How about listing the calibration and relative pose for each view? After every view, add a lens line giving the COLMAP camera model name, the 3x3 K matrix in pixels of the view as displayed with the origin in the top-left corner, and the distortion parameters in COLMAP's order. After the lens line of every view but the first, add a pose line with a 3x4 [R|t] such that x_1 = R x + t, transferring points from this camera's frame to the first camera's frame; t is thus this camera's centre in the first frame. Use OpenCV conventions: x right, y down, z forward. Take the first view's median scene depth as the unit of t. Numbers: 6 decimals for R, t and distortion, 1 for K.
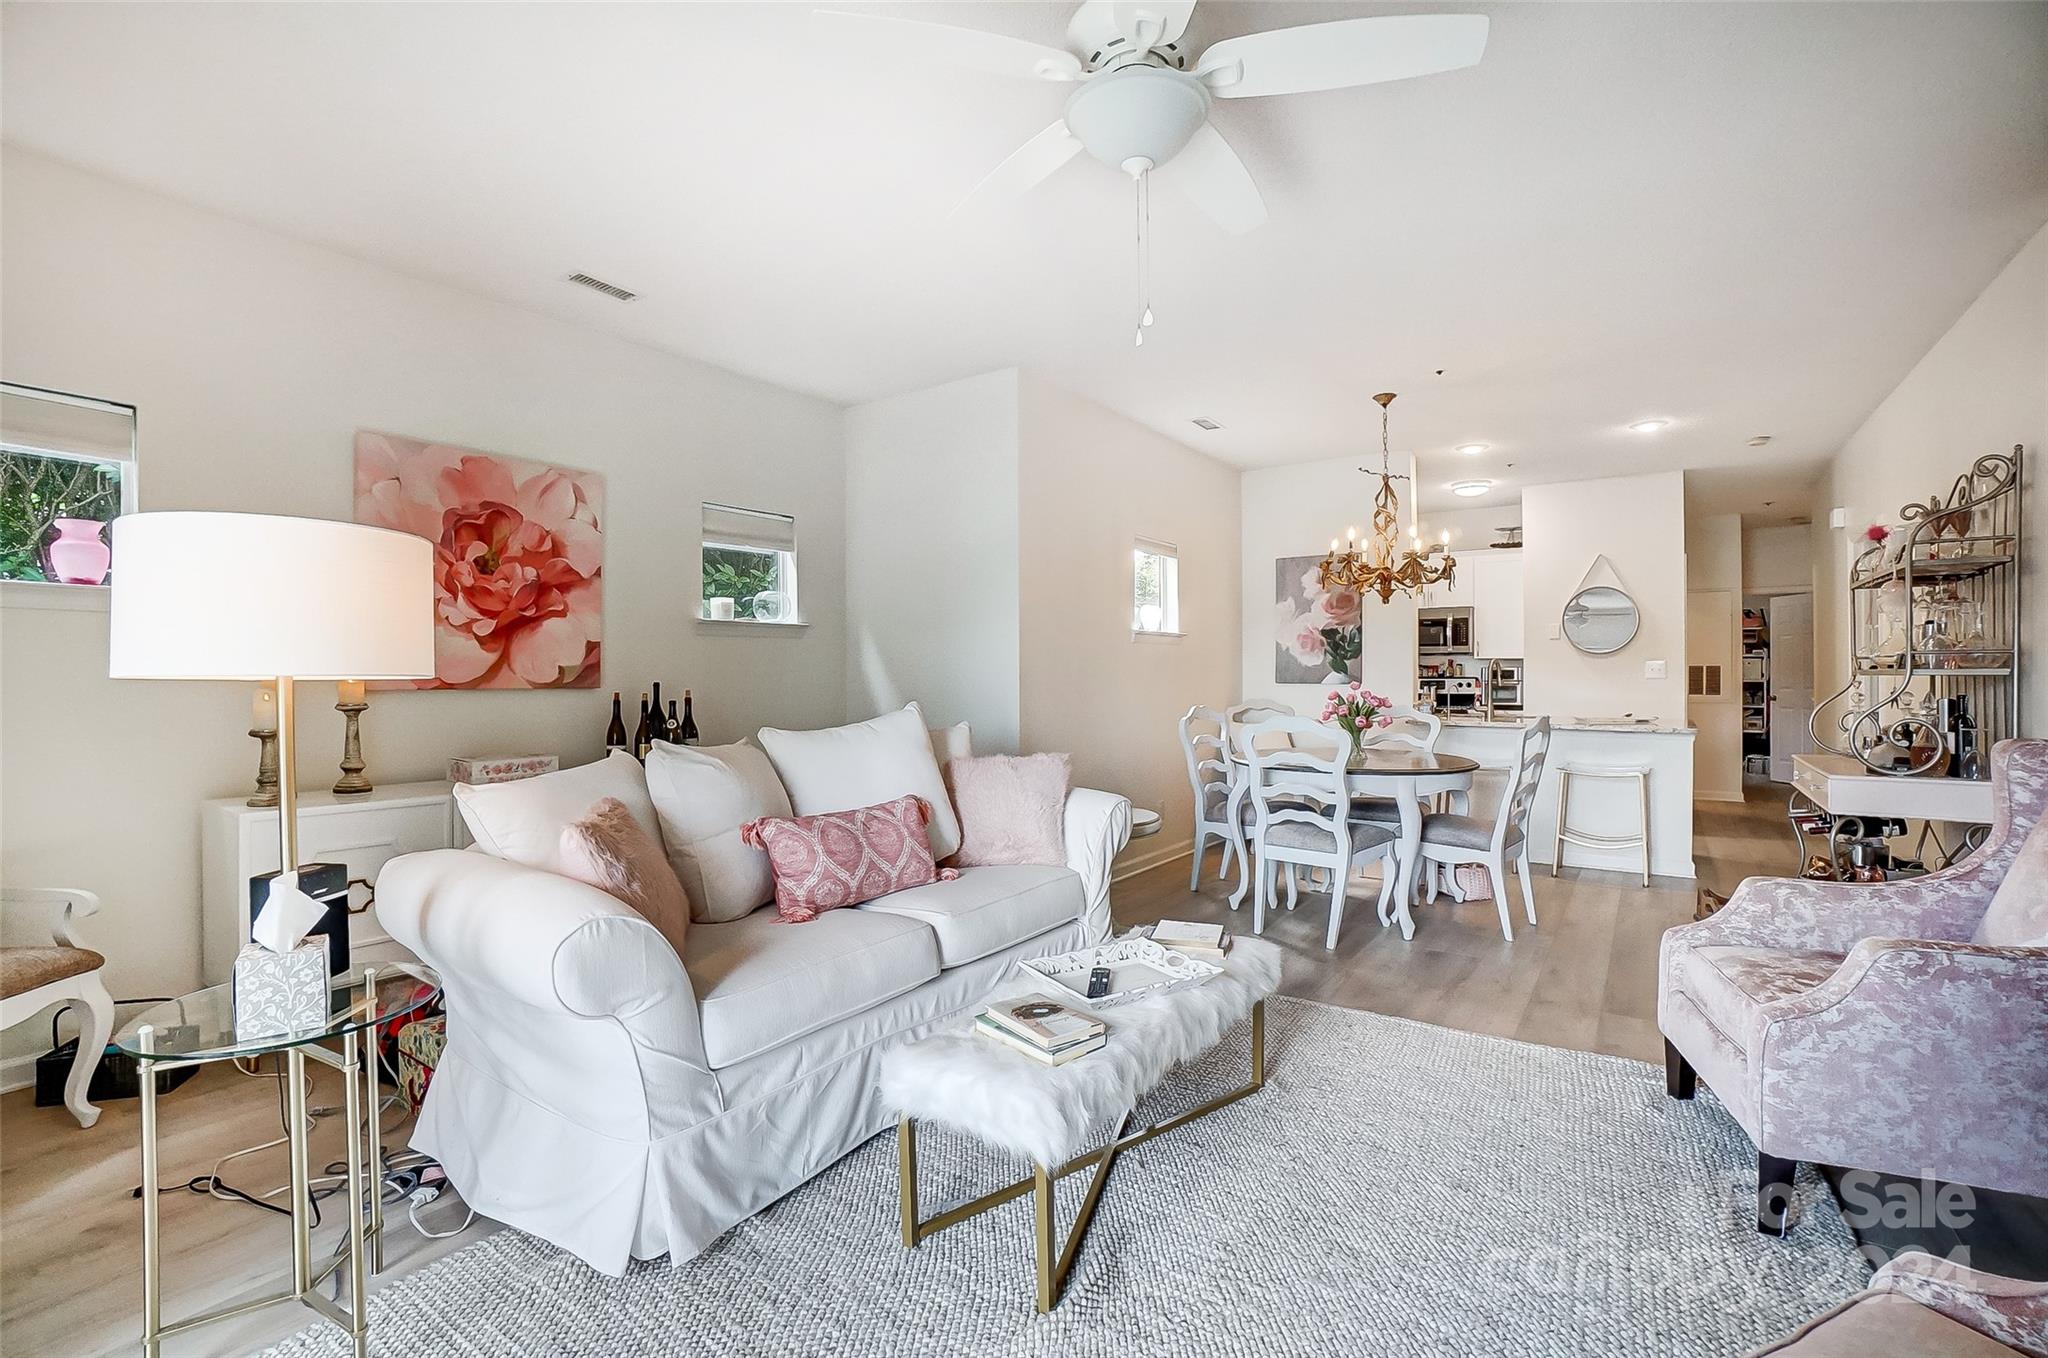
lens RADIAL K [[910.0, 0, 1015.1], [0, 910.0, 683.5], [0, 0, 1]] dist [-0.066997, 0.025127]
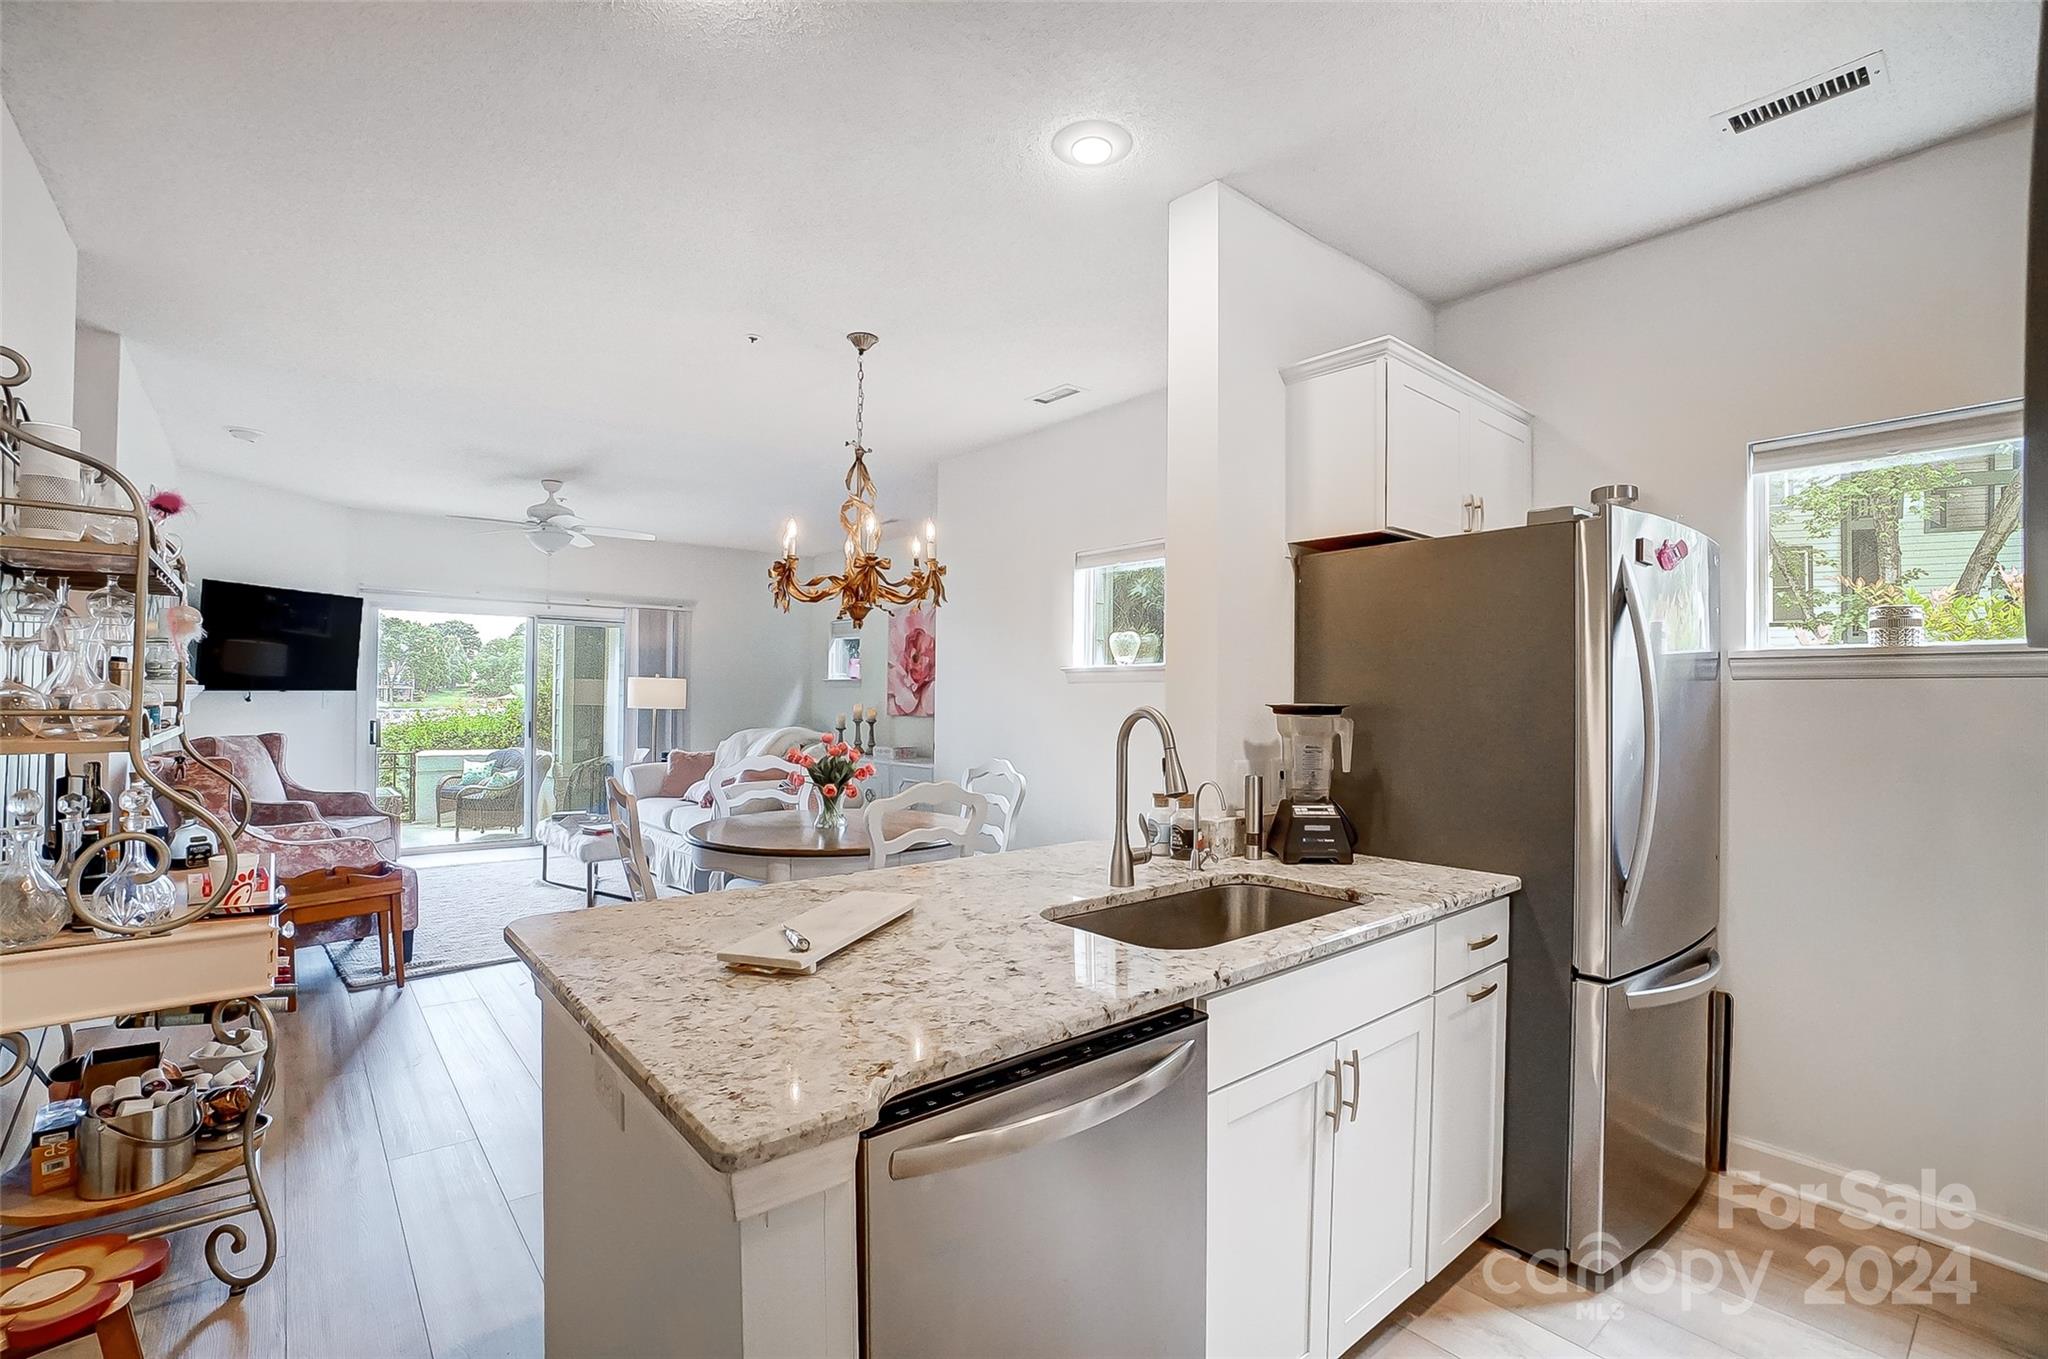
lens RADIAL K [[913.2, 0, 1022.2], [0, 913.2, 690.8], [0, 0, 1]] dist [-0.067454, 0.021815]
pose [[-0.239888, -0.007135, -0.970774, 1.383523], [-0.016868, 0.999853, -0.003180, -0.048688], [0.970654, 0.015612, -0.239973, 1.662002]]
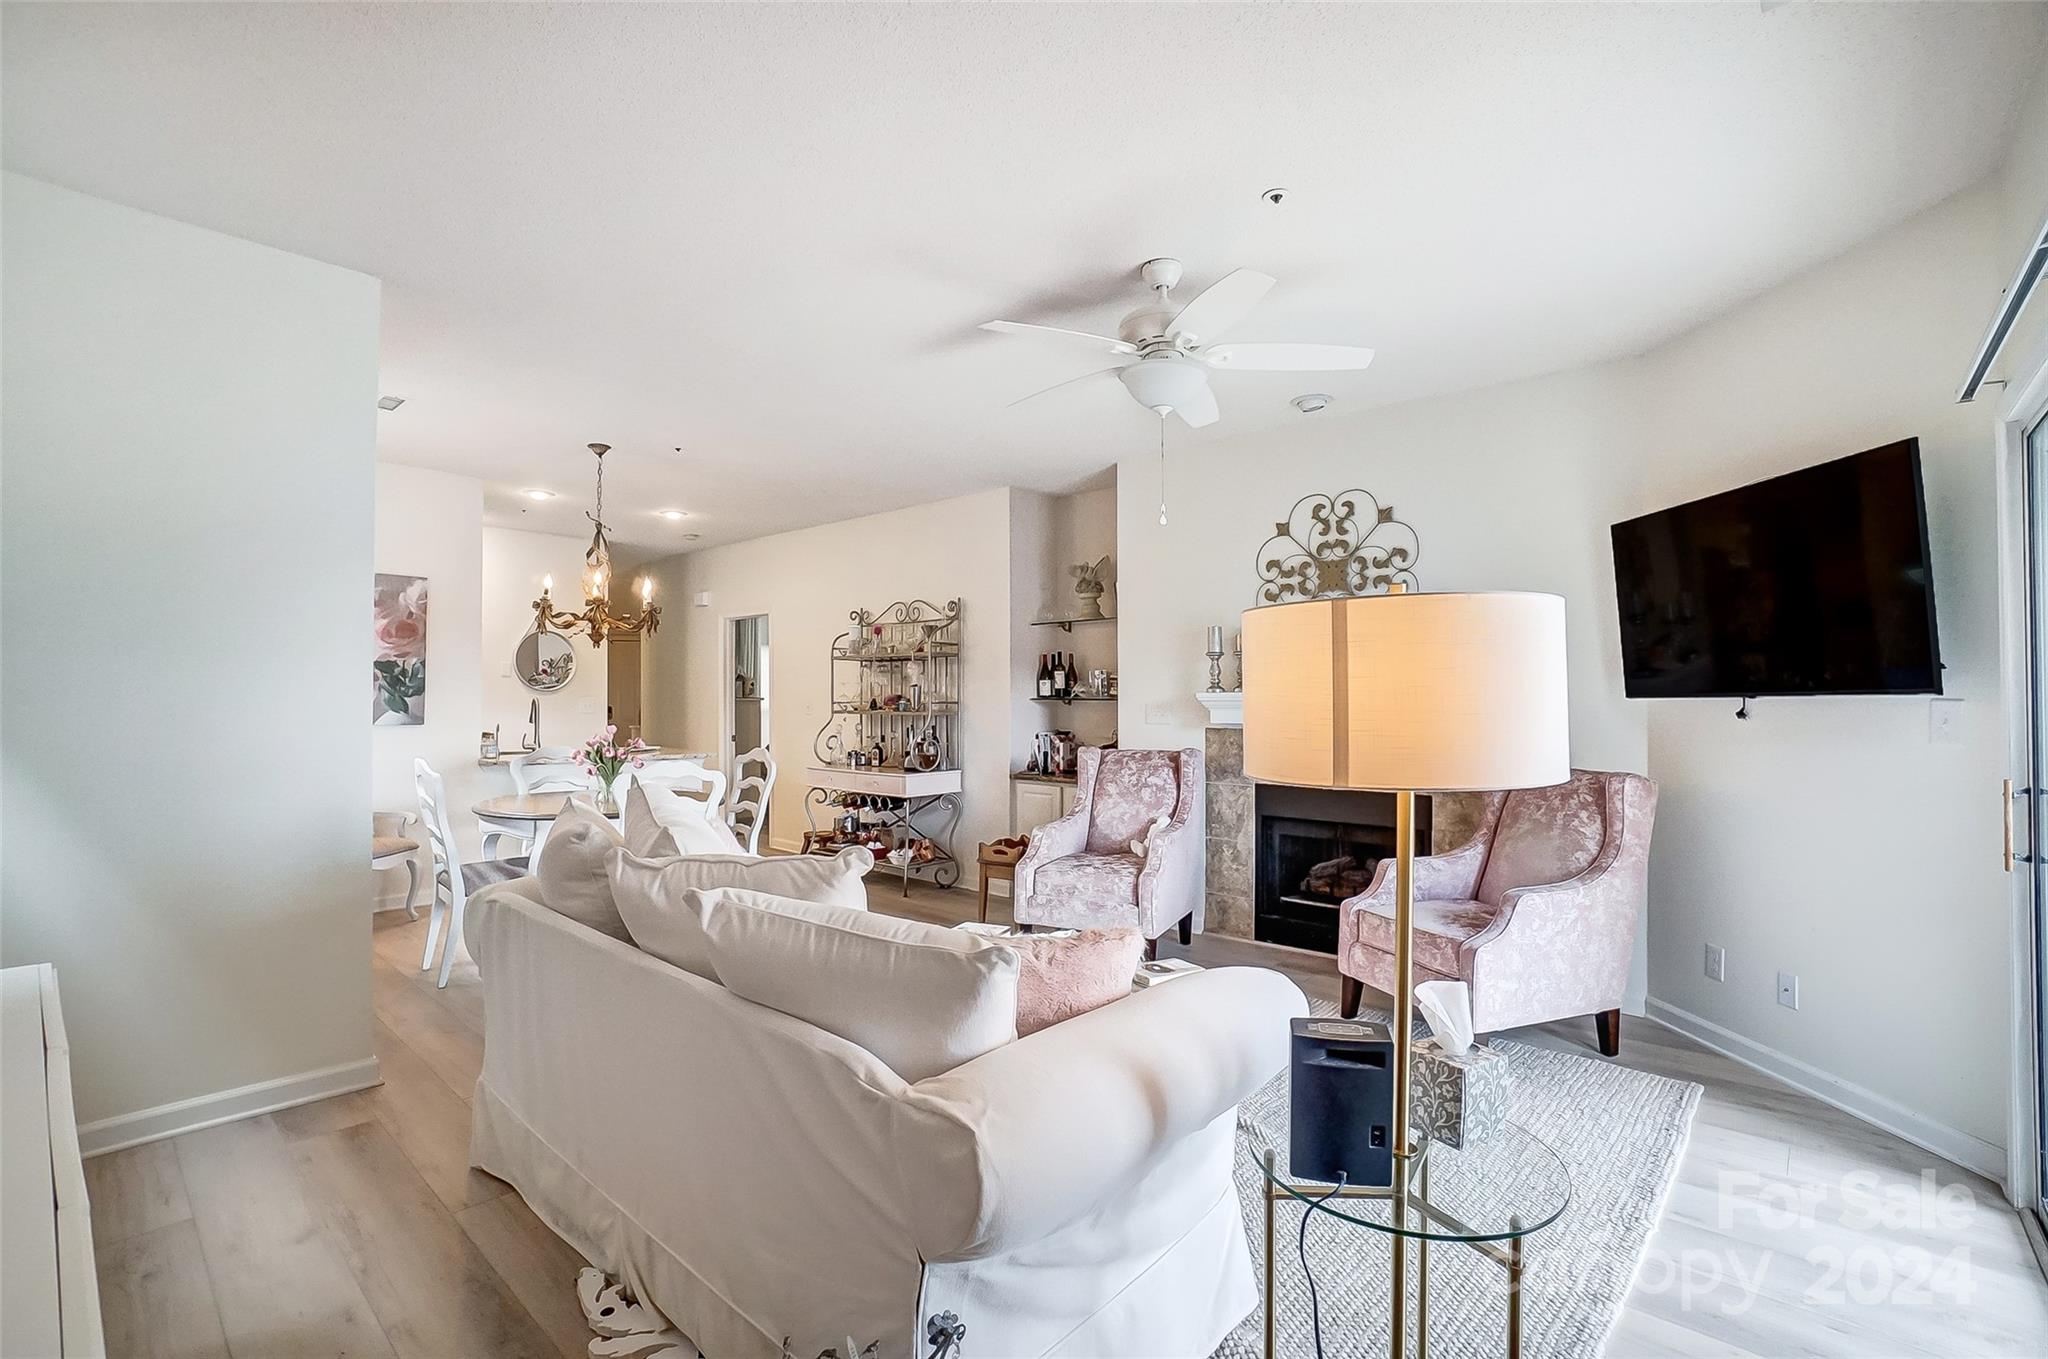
lens RADIAL K [[913.2, 0, 1022.2], [0, 913.2, 690.8], [0, 0, 1]] dist [-0.067454, 0.021815]
pose [[0.108756, 0.010257, 0.994016, -0.708982], [0.006174, 0.999921, -0.010994, -0.032152], [-0.994049, 0.007333, 0.108684, 0.519526]]
